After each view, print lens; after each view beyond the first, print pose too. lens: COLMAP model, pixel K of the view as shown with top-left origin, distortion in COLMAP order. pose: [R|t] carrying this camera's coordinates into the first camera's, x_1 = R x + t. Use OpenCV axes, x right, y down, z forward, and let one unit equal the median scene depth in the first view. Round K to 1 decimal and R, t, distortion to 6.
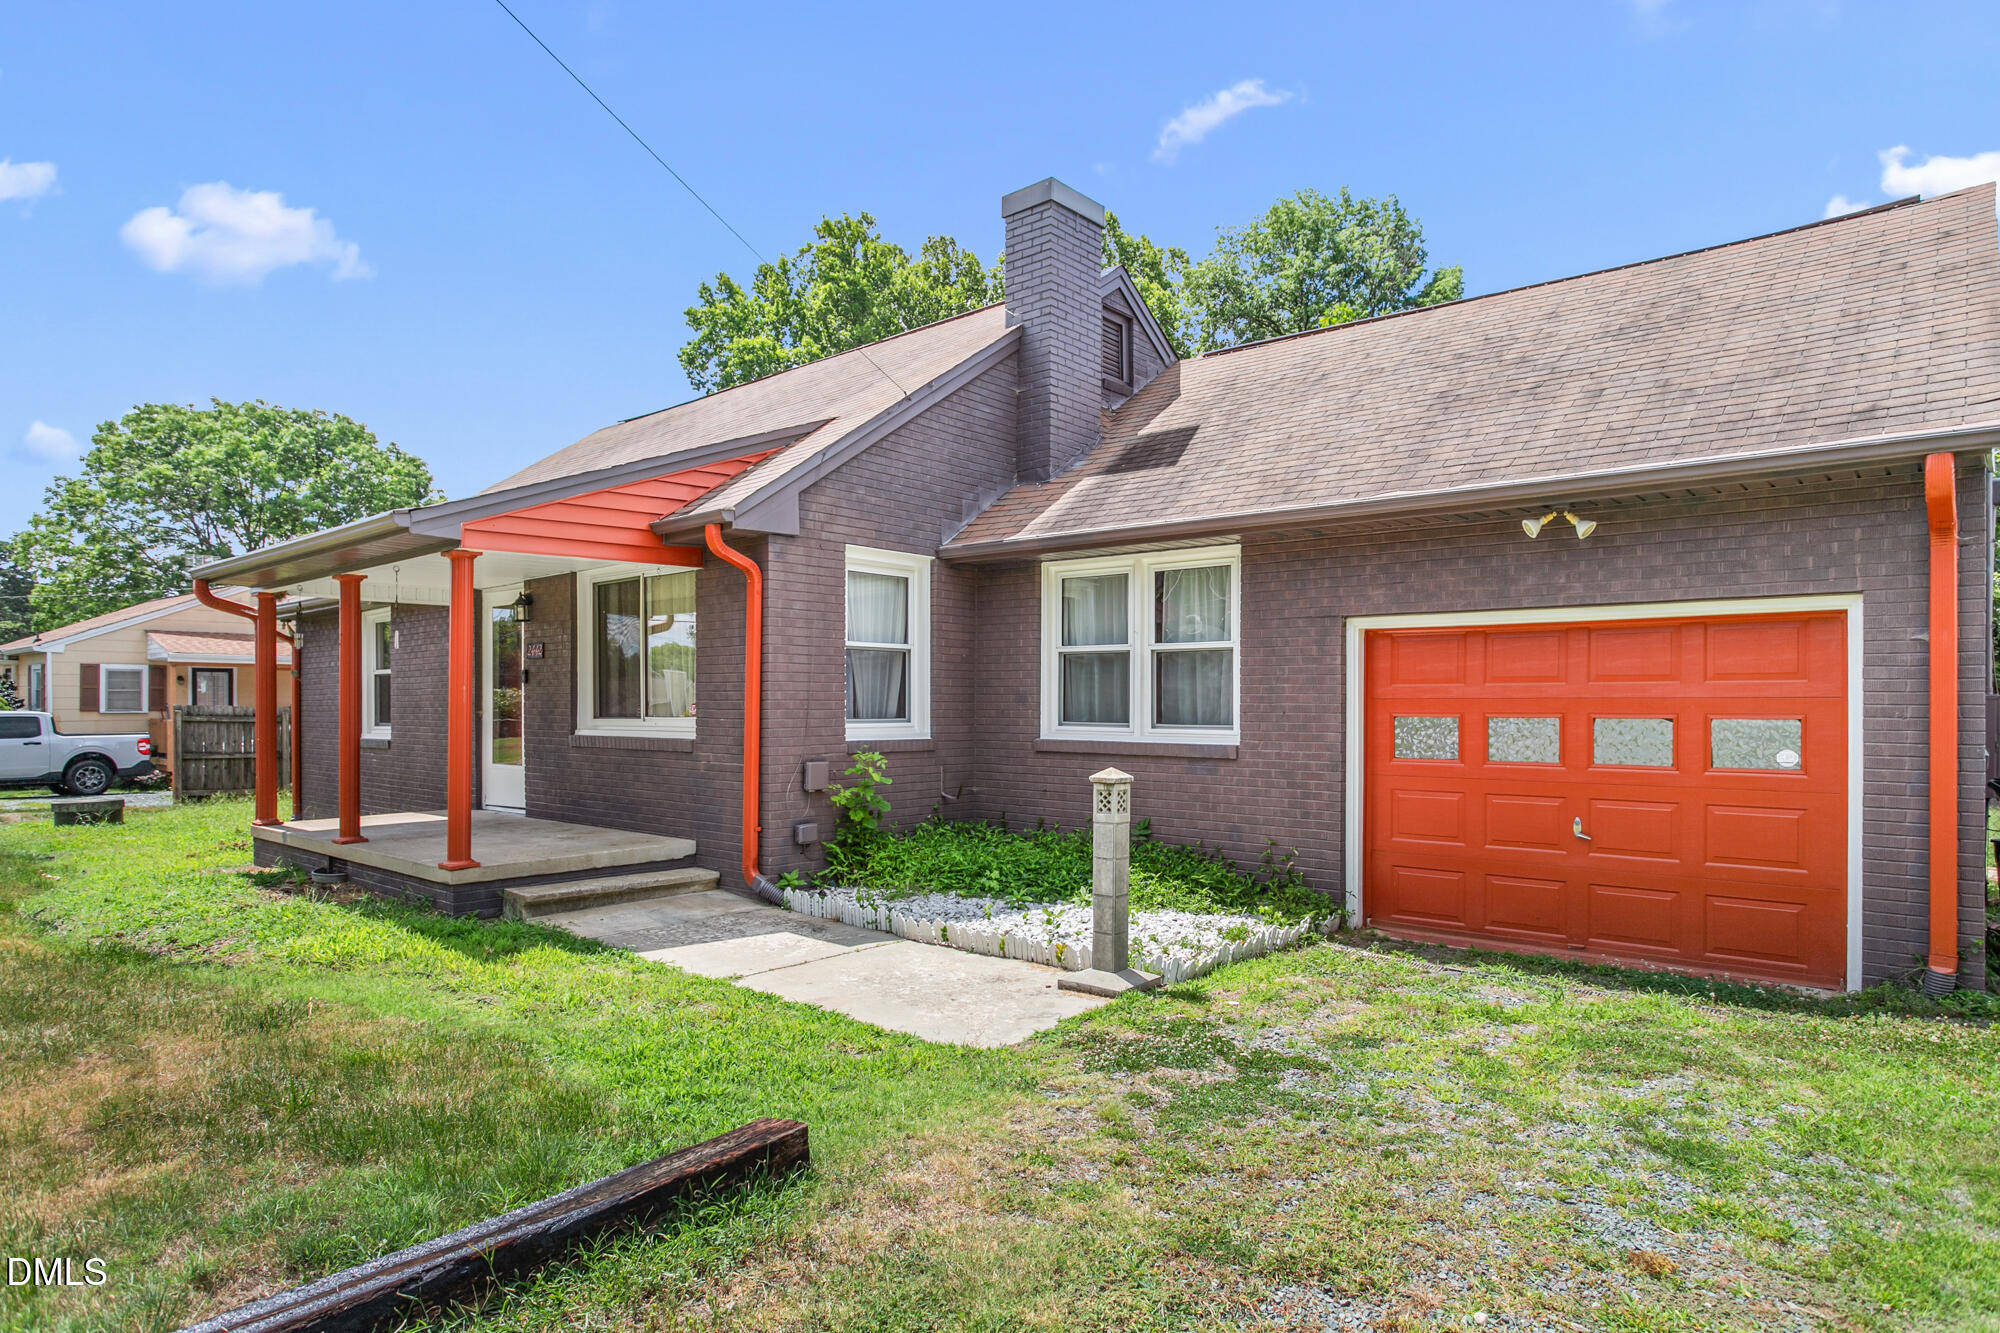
lens RADIAL K [[1205.4, 0, 1001.7], [0, 1205.4, 677.5], [0, 0, 1]] dist [-0.003220, 0.002803]
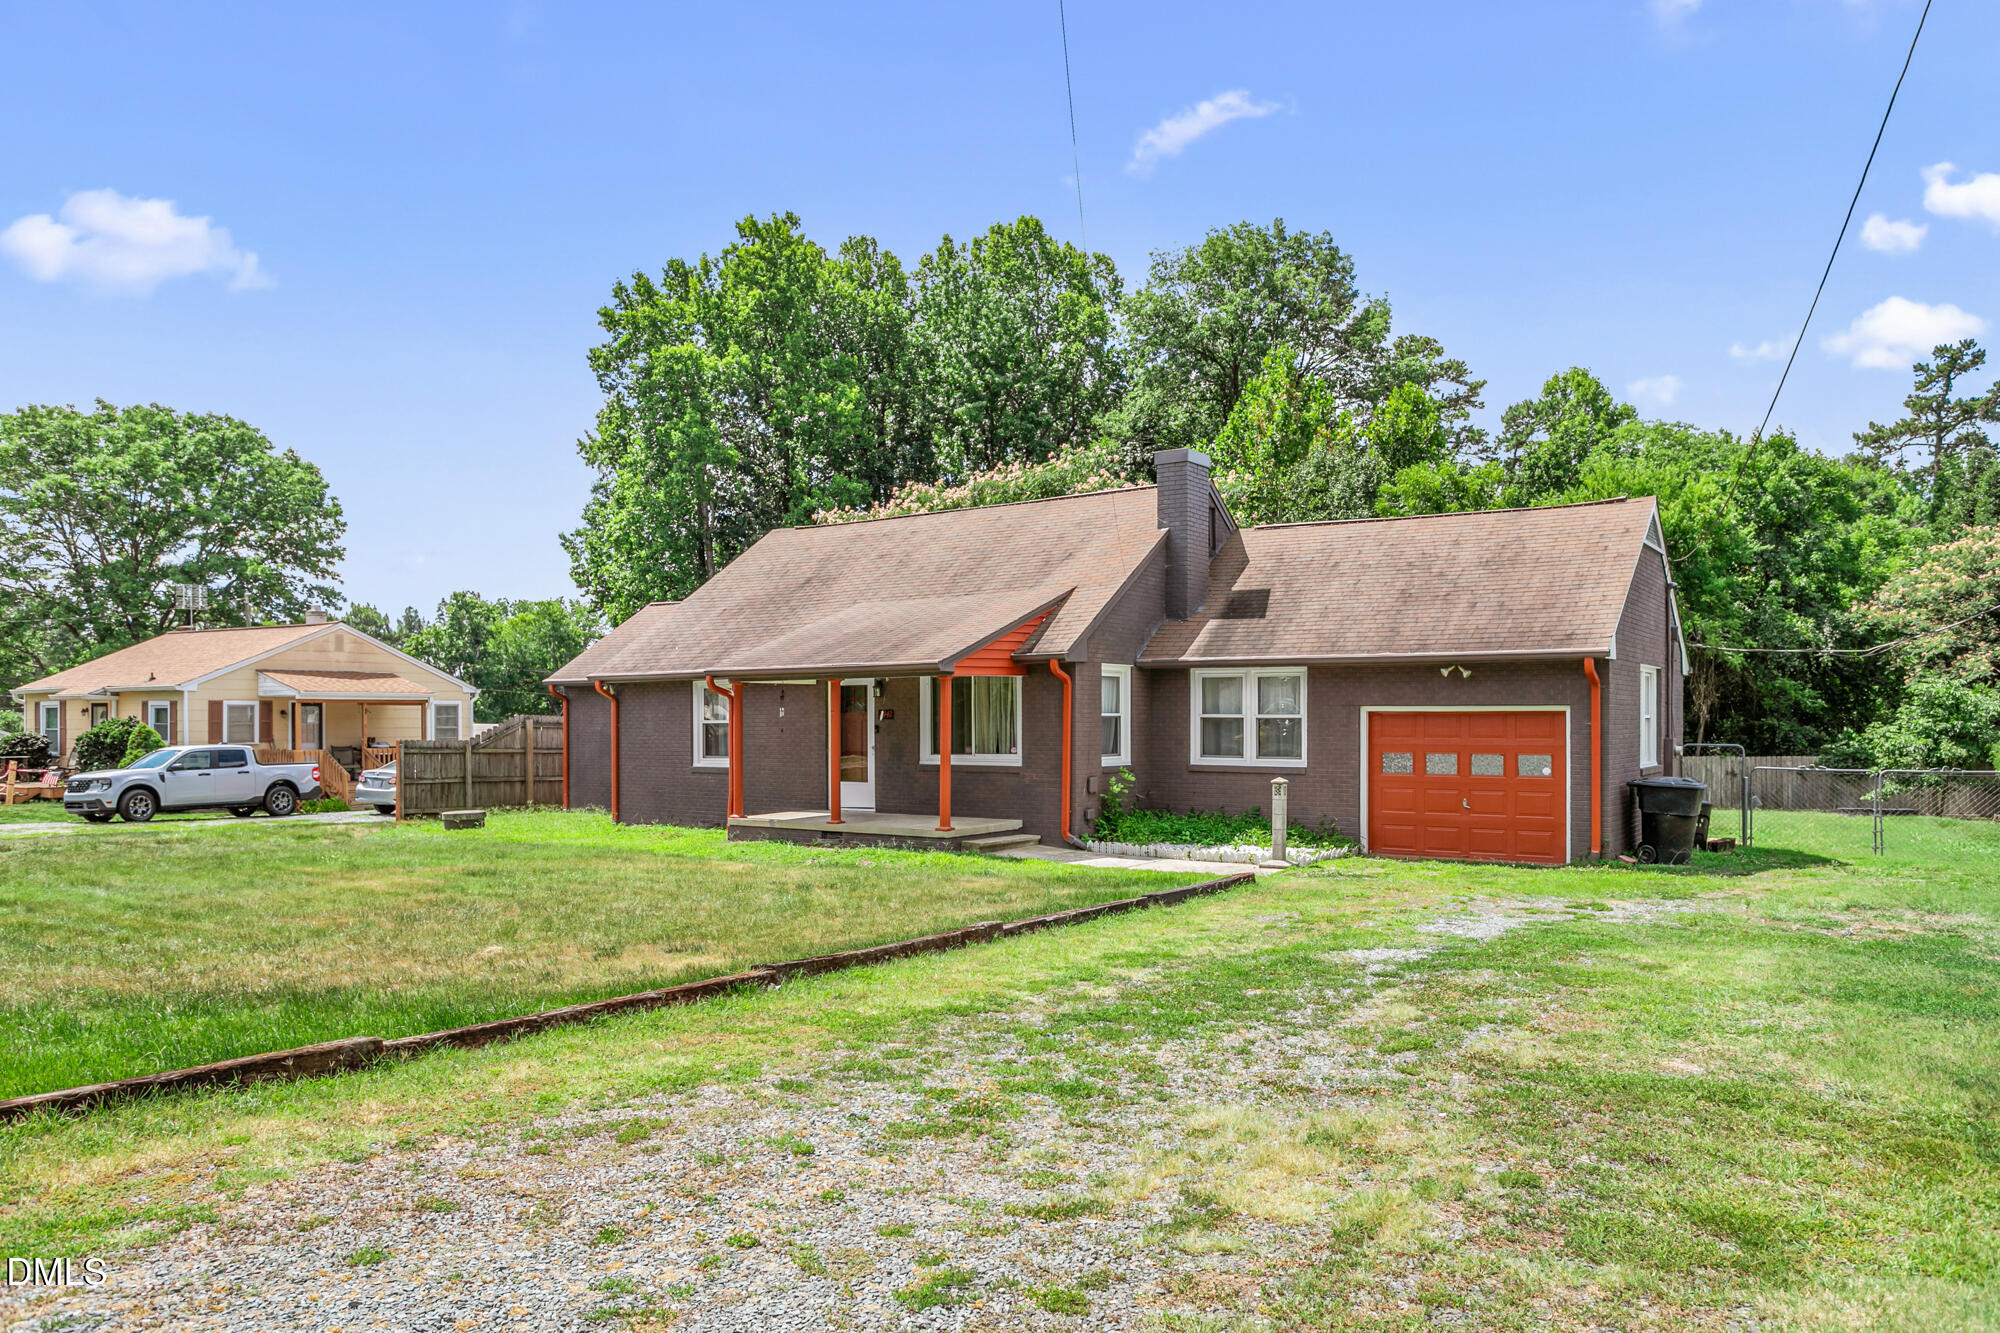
lens RADIAL K [[1506.9, 0, 1010.9], [0, 1506.9, 673.2], [0, 0, 1]] dist [0.005633, 0.003123]
pose [[0.991911, 0.001135, 0.126928, -0.523709], [-0.000412, 0.999984, -0.005729, -0.073716], [-0.126932, 0.005630, 0.991895, -1.227136]]
